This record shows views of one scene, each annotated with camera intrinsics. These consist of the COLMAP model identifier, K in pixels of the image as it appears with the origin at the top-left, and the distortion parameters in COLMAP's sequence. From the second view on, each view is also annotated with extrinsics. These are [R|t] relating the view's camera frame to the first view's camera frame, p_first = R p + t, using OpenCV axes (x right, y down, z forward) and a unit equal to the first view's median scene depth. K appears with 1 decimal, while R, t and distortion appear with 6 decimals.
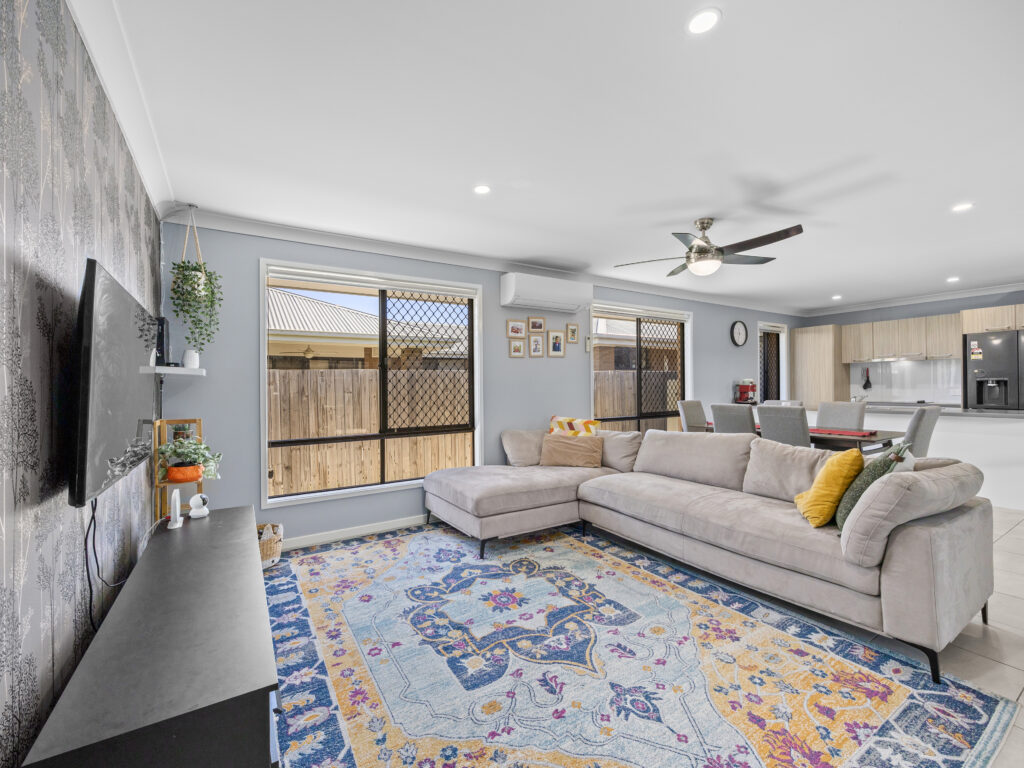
lens RADIAL K [[437.9, 0, 495.1], [0, 437.9, 393.9], [0, 0, 1]] dist [-0.001440, -0.001540]
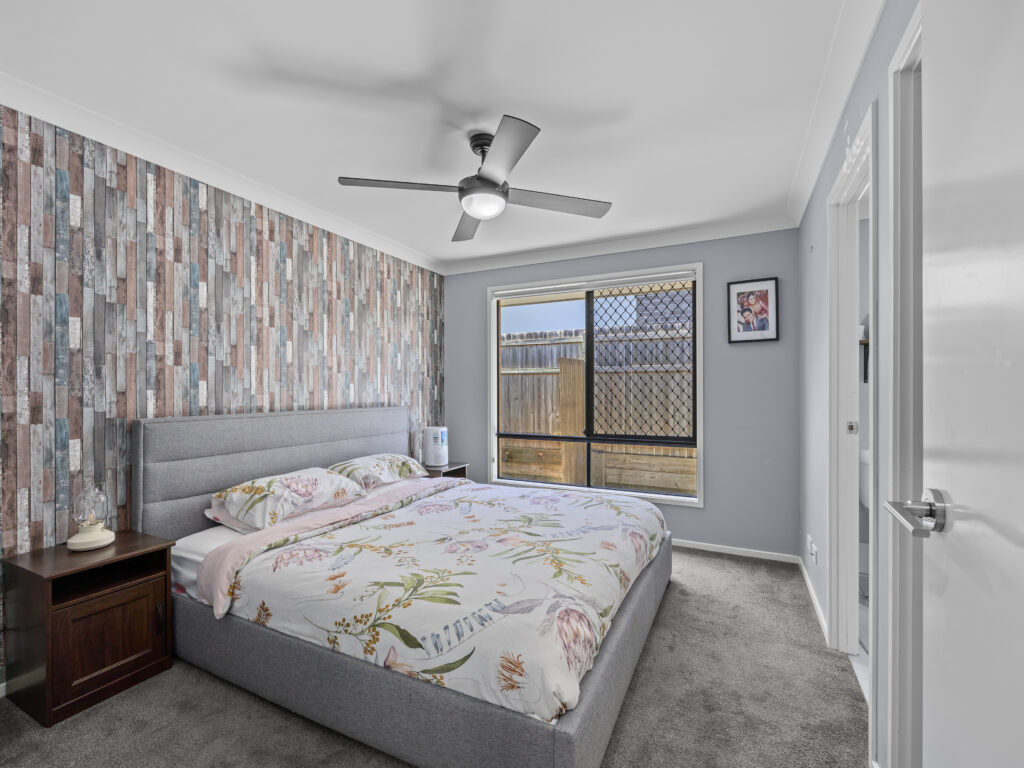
lens RADIAL K [[440.2, 0, 523.2], [0, 440.2, 385.6], [0, 0, 1]] dist [-0.003441, 0.000025]
pose [[0.561117, 0.004246, -0.827726, 0.597756], [-0.022027, 0.999709, -0.009804, -0.015596], [0.827443, 0.023734, 0.561048, 0.393191]]
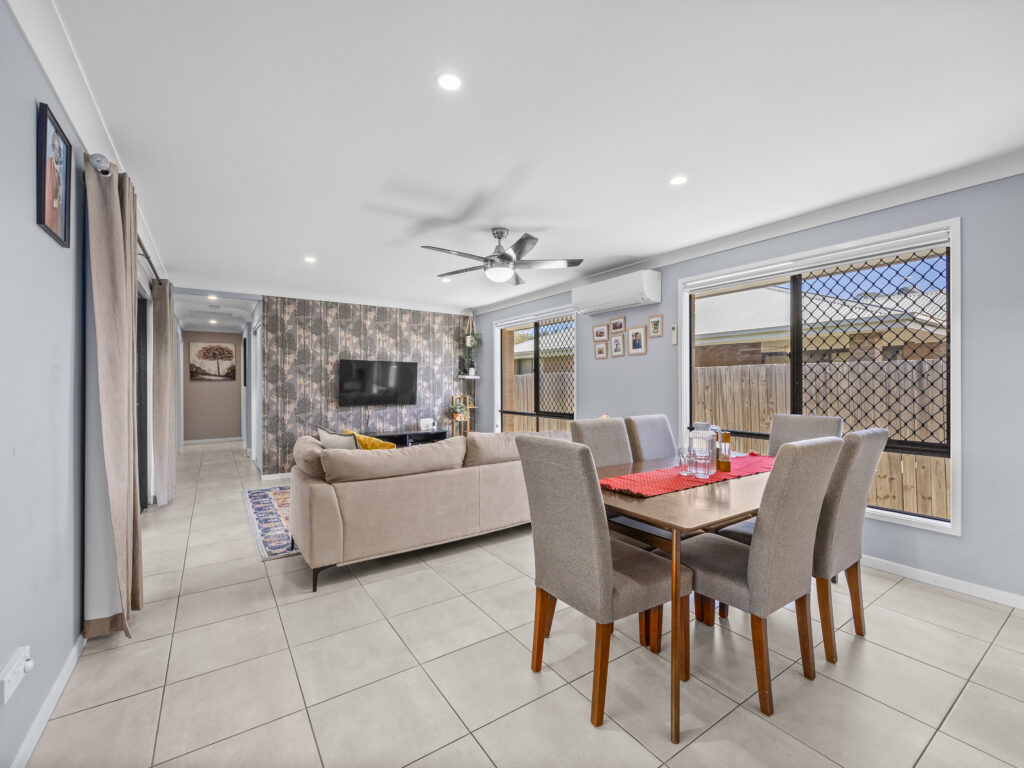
lens RADIAL K [[437.9, 0, 511.4], [0, 437.9, 381.5], [0, 0, 1]] dist [-0.001440, -0.001540]
pose [[0.041187, 0.004856, -0.999140, 0.804841], [-0.015656, 0.999869, 0.004215, -0.019921], [0.999029, 0.015469, 0.041258, 0.522350]]
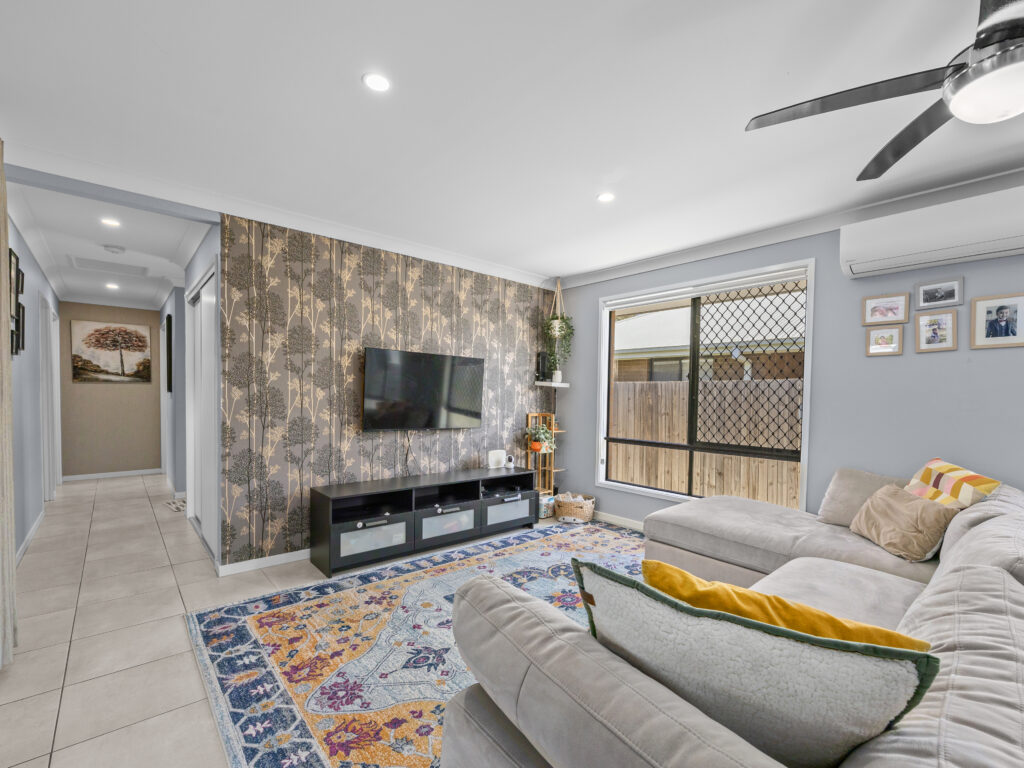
lens RADIAL K [[439.8, 0, 507.0], [0, 439.8, 405.8], [0, 0, 1]] dist [-0.003366, -0.000162]
pose [[0.173151, 0.039105, -0.984119, 0.795028], [-0.035248, 0.998817, 0.033487, -0.019721], [0.984264, 0.028890, 0.174325, 0.516237]]
